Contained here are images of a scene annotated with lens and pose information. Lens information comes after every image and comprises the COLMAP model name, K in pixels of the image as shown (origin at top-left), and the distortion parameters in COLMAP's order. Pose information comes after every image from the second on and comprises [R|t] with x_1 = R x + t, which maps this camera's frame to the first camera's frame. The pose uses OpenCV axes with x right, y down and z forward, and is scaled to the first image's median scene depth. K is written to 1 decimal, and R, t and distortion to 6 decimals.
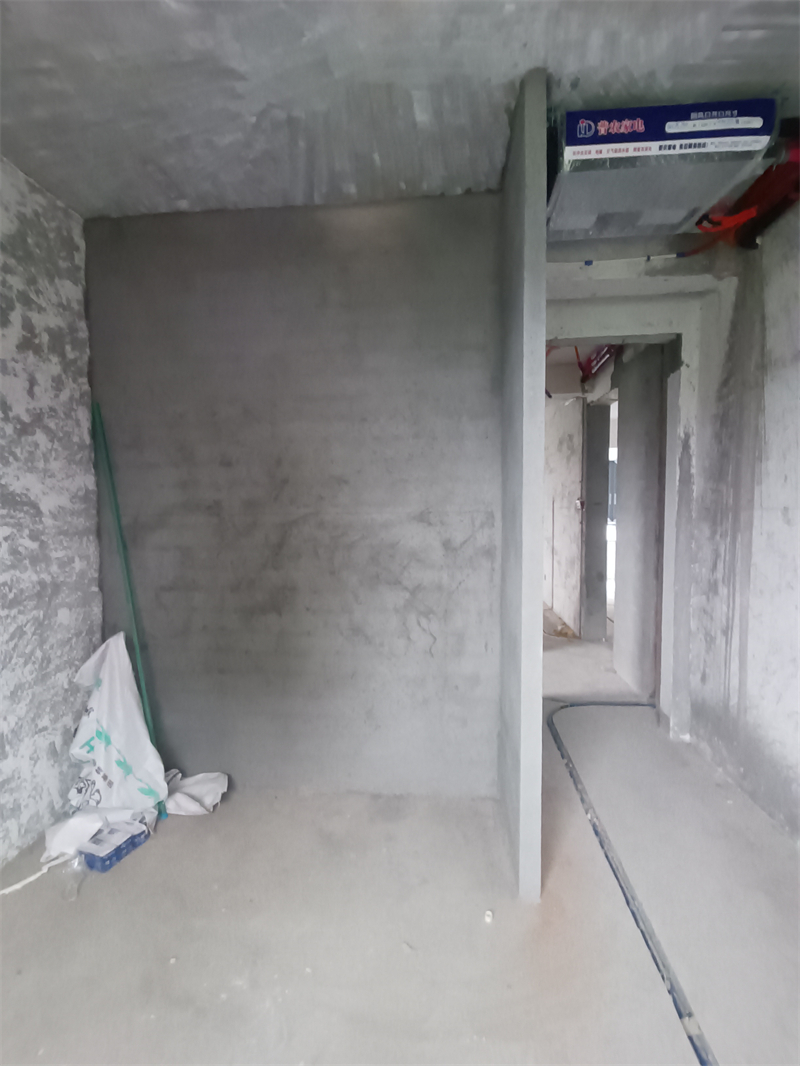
lens RADIAL K [[489.8, 0, 404.4], [0, 489.8, 537.4], [0, 0, 1]] dist [-0.007860, 0.003143]
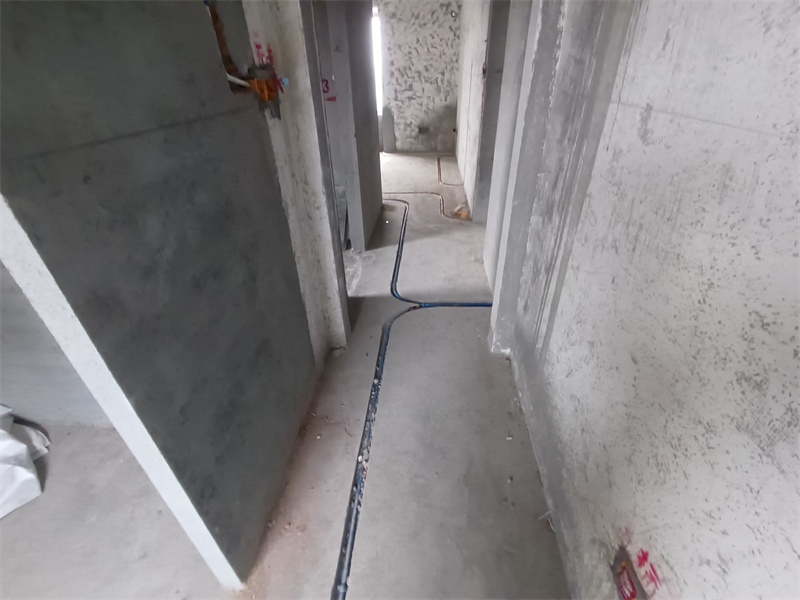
lens RADIAL K [[367.6, 0, 397.4], [0, 367.6, 305.0], [0, 0, 1]] dist [-0.007860, 0.003143]
pose [[0.999771, -0.020475, -0.006166, 0.458949], [0.020866, 0.871153, 0.490569, -0.067440], [-0.004673, -0.490585, 0.871381, 0.493949]]
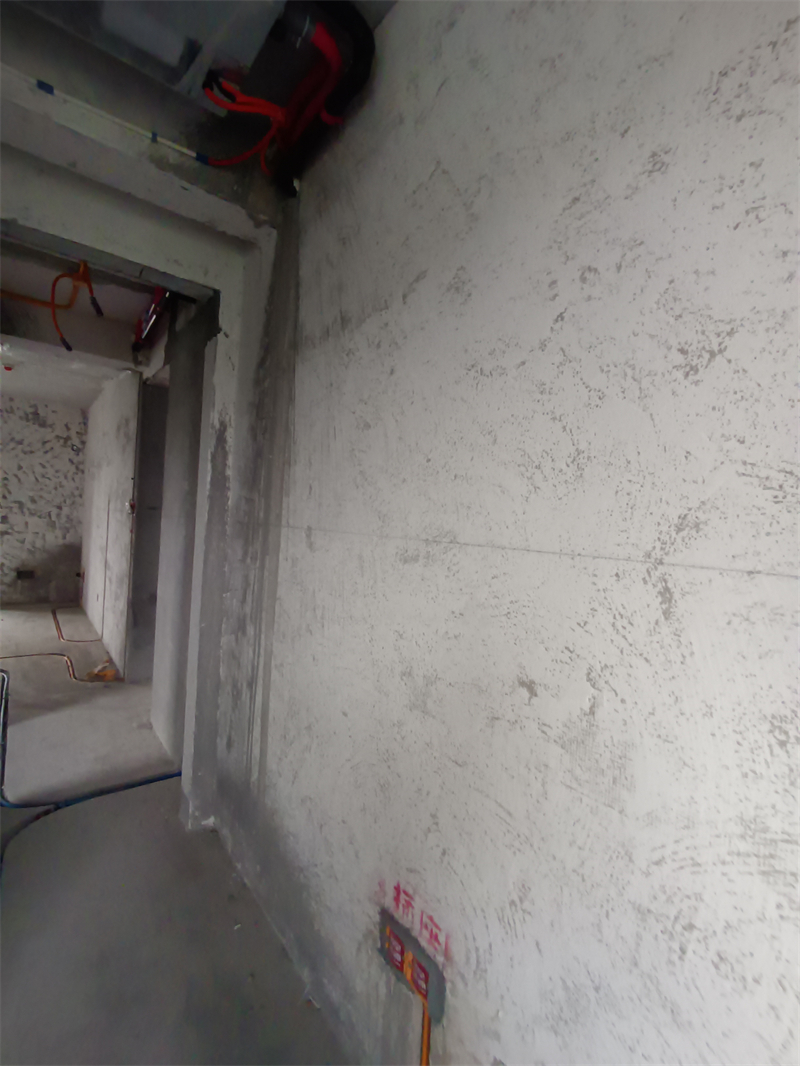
lens RADIAL K [[490.4, 0, 404.9], [0, 490.4, 537.7], [0, 0, 1]] dist [-0.002509, -0.000524]
pose [[0.727693, 0.041140, 0.684668, 0.332015], [-0.029593, 0.999153, -0.028584, -0.024486], [-0.685264, 0.000539, 0.728294, 0.304050]]
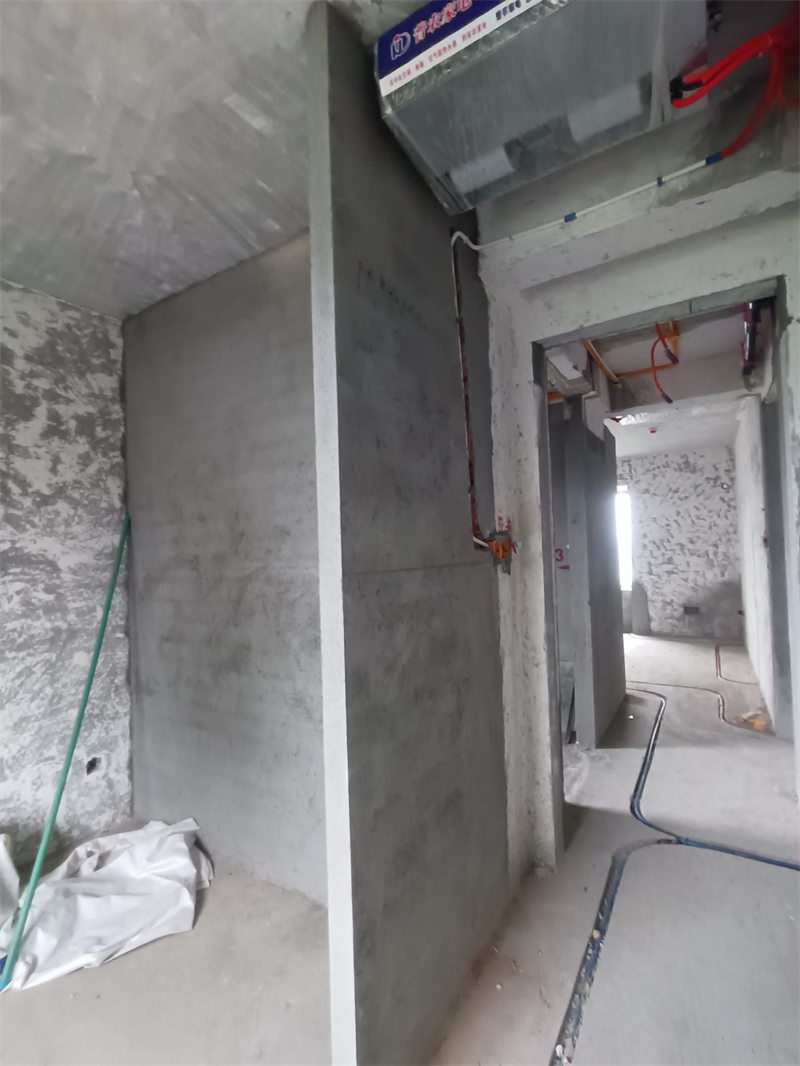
lens RADIAL K [[490.4, 0, 404.9], [0, 490.4, 537.7], [0, 0, 1]] dist [-0.002509, -0.000524]
pose [[0.890477, -0.031415, -0.453943, 0.501793], [-0.004342, 0.996982, -0.077515, -0.036004], [0.455008, 0.070997, 0.887652, 0.299740]]
